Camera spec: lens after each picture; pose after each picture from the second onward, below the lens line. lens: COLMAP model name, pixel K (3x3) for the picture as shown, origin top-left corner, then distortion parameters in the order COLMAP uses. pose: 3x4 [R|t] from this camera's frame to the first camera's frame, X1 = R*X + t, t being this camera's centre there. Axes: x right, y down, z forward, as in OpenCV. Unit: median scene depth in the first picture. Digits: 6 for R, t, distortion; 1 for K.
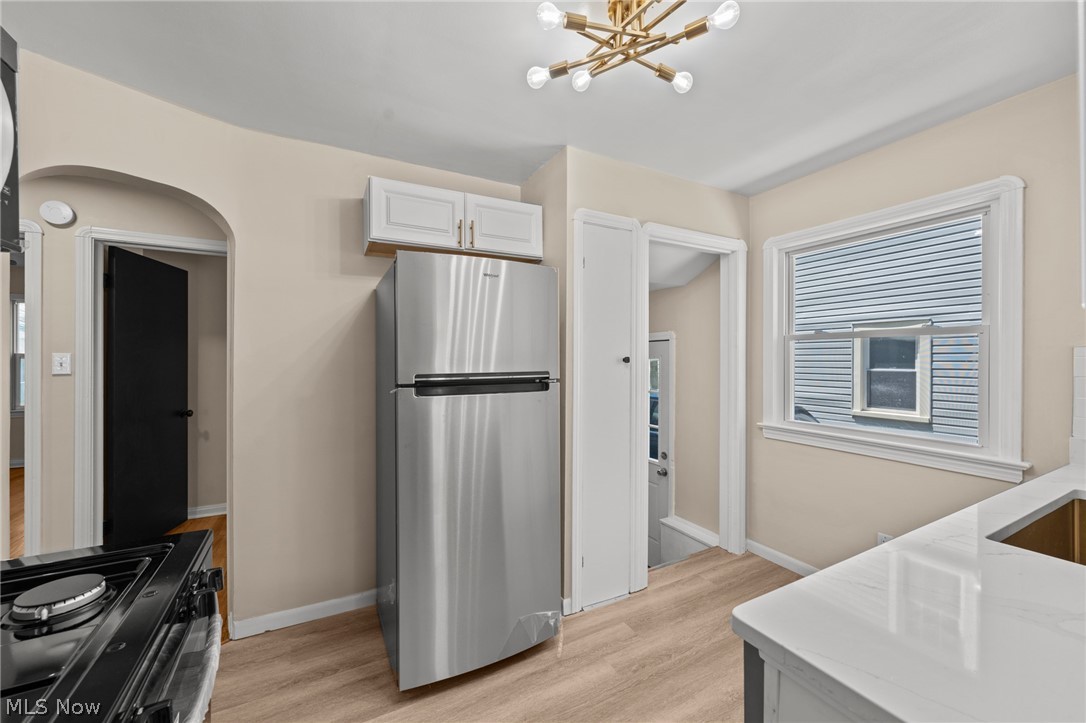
lens RADIAL K [[414.6, 0, 543.0], [0, 414.6, 361.5], [0, 0, 1]] dist [-0.000182, -0.000023]
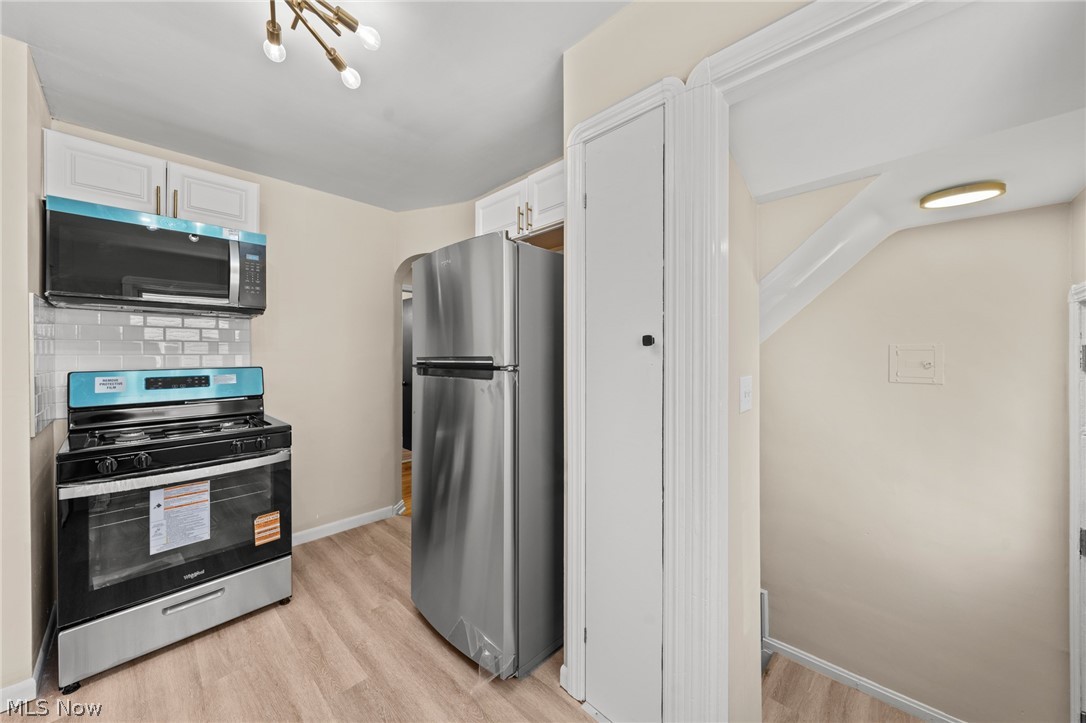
lens RADIAL K [[403.2, 0, 560.1], [0, 403.2, 349.6], [0, 0, 1]] dist [0.000701, 0.000153]
pose [[0.310075, -0.004380, -0.950702, 0.688912], [0.001710, 0.999990, -0.004049, 0.010035], [0.950710, -0.000370, 0.310080, 0.714834]]
